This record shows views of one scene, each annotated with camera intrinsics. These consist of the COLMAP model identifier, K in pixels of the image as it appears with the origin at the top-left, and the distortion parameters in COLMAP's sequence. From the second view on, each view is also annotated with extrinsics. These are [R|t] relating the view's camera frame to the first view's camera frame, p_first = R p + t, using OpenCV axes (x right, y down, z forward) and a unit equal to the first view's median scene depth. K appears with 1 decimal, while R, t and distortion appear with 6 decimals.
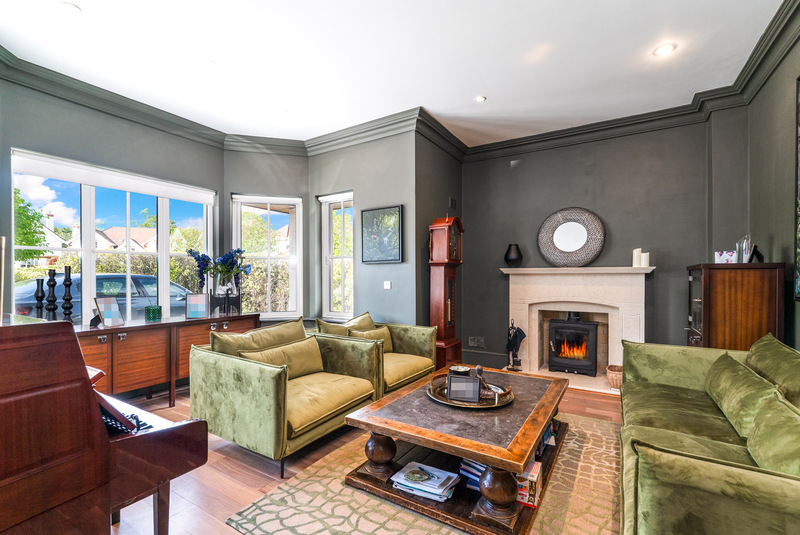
lens RADIAL K [[349.1, 0, 402.4], [0, 349.1, 270.4], [0, 0, 1]] dist [-0.001785, -0.000203]
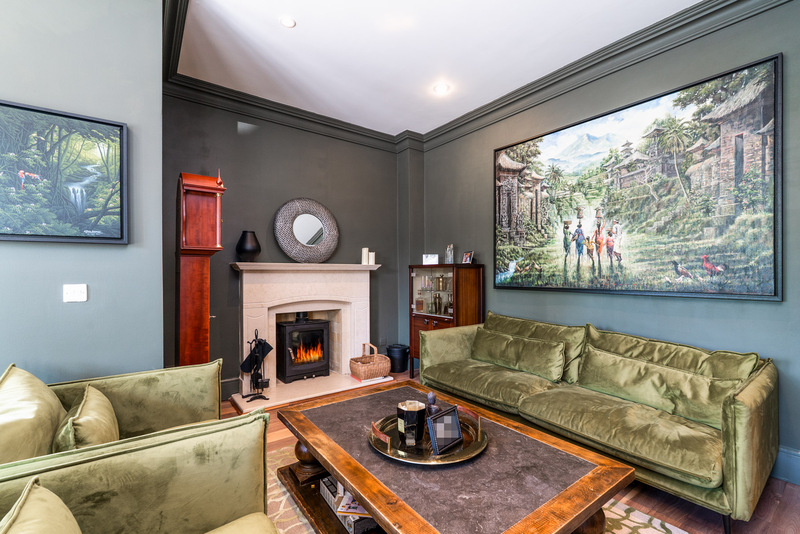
lens RADIAL K [[349.1, 0, 402.4], [0, 349.1, 269.9], [0, 0, 1]] dist [-0.001785, -0.000203]
pose [[0.384666, 0.008046, 0.923021, -0.286020], [-0.015258, 0.999881, -0.002358, 0.007125], [-0.922930, -0.013177, 0.384743, 0.441865]]
